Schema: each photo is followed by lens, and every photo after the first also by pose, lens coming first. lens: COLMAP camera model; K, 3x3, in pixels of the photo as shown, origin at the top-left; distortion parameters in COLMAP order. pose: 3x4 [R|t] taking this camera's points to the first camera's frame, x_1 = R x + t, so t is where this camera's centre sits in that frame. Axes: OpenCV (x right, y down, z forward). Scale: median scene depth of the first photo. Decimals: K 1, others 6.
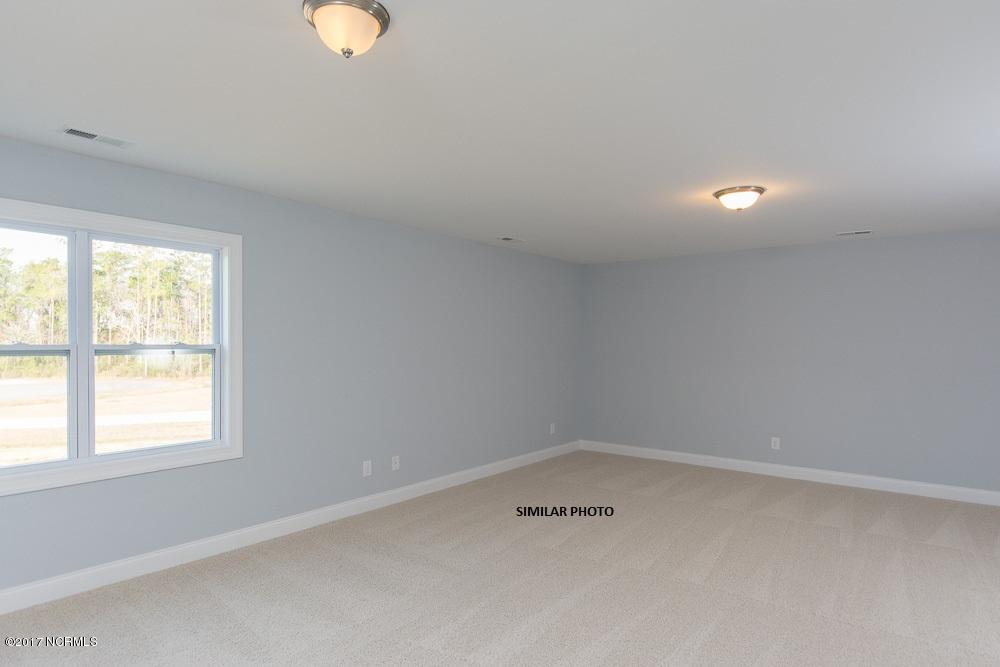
lens RADIAL K [[568.5, 0, 500.3], [0, 568.5, 337.2], [0, 0, 1]] dist [-0.002472, 0.000844]
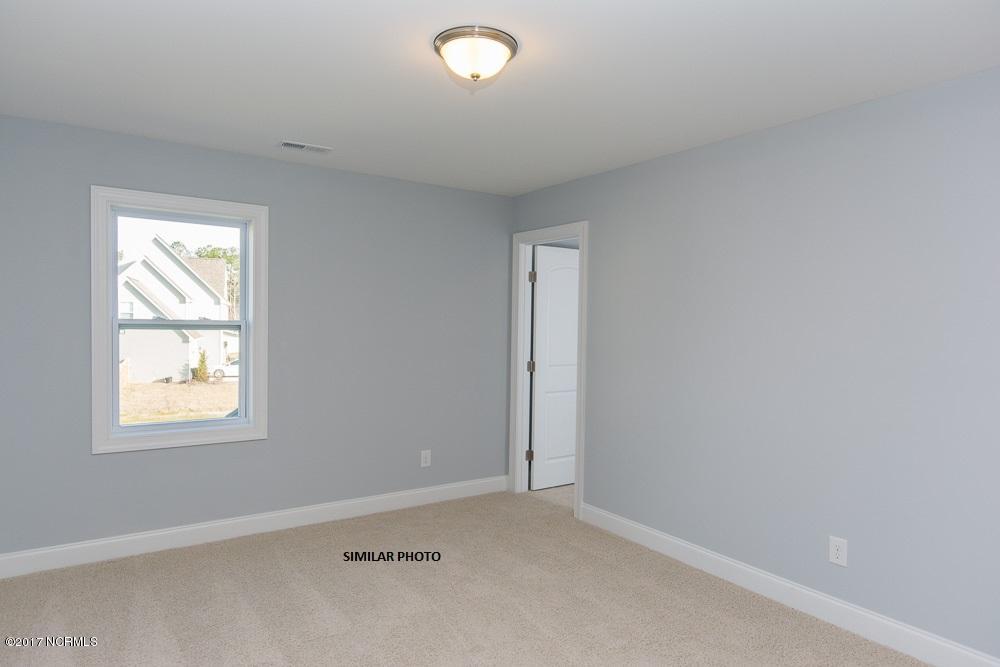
lens RADIAL K [[528.2, 0, 499.7], [0, 528.2, 330.1], [0, 0, 1]] dist [0.002689, 0.000143]
pose [[0.926389, 0.018226, -0.376127, 0.243117], [-0.010512, 0.999690, 0.022553, 0.004019], [0.376422, -0.016939, 0.926293, 0.320935]]
